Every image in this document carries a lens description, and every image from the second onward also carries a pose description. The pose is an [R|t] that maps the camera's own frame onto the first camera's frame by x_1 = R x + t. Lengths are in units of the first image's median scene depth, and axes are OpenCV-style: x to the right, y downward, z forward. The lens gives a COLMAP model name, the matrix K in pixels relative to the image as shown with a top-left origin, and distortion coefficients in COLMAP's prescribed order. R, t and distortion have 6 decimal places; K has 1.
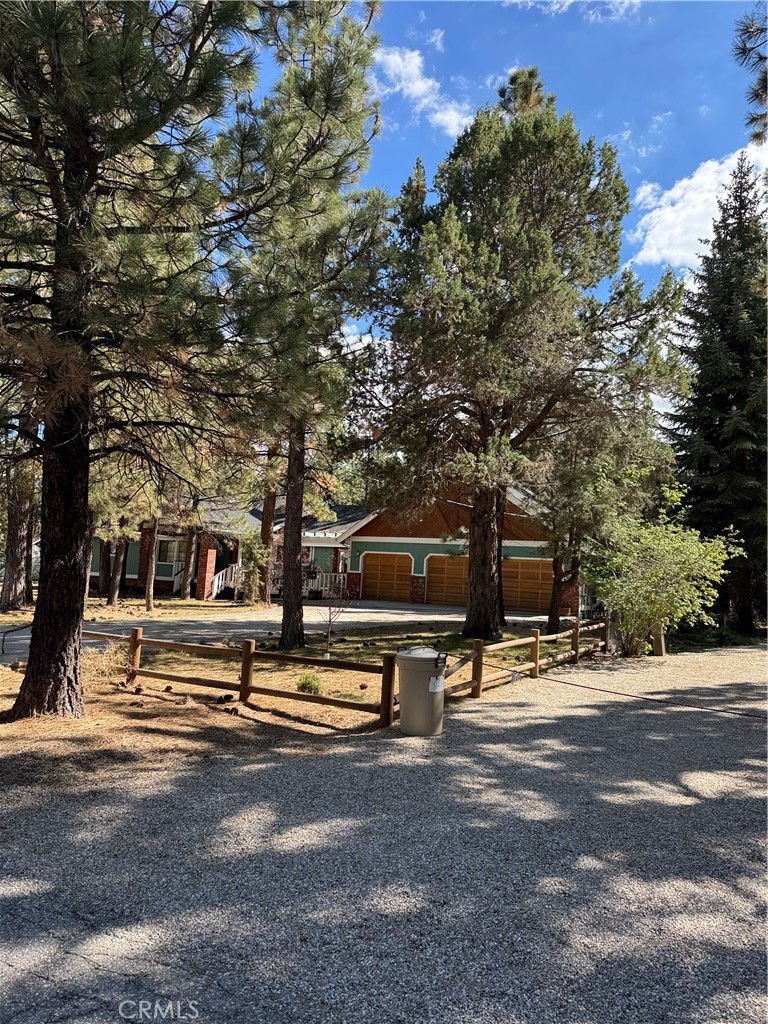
lens RADIAL K [[709.3, 0, 400.9], [0, 709.3, 538.8], [0, 0, 1]] dist [0.037040, -0.047517]
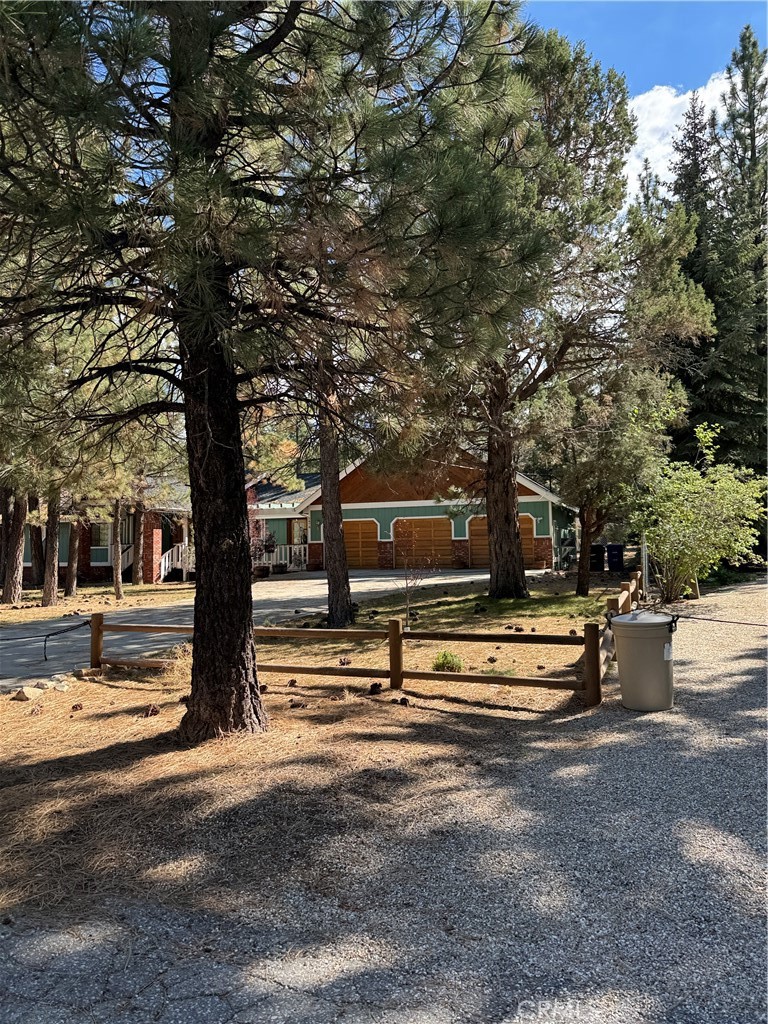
lens RADIAL K [[696.6, 0, 384.6], [0, 696.6, 530.1], [0, 0, 1]] dist [0.093196, -0.108590]
pose [[0.989989, -0.070731, 0.122147, -0.099537], [0.066517, 0.997052, 0.038251, 0.000286], [-0.124492, -0.029743, 0.991775, 0.049252]]
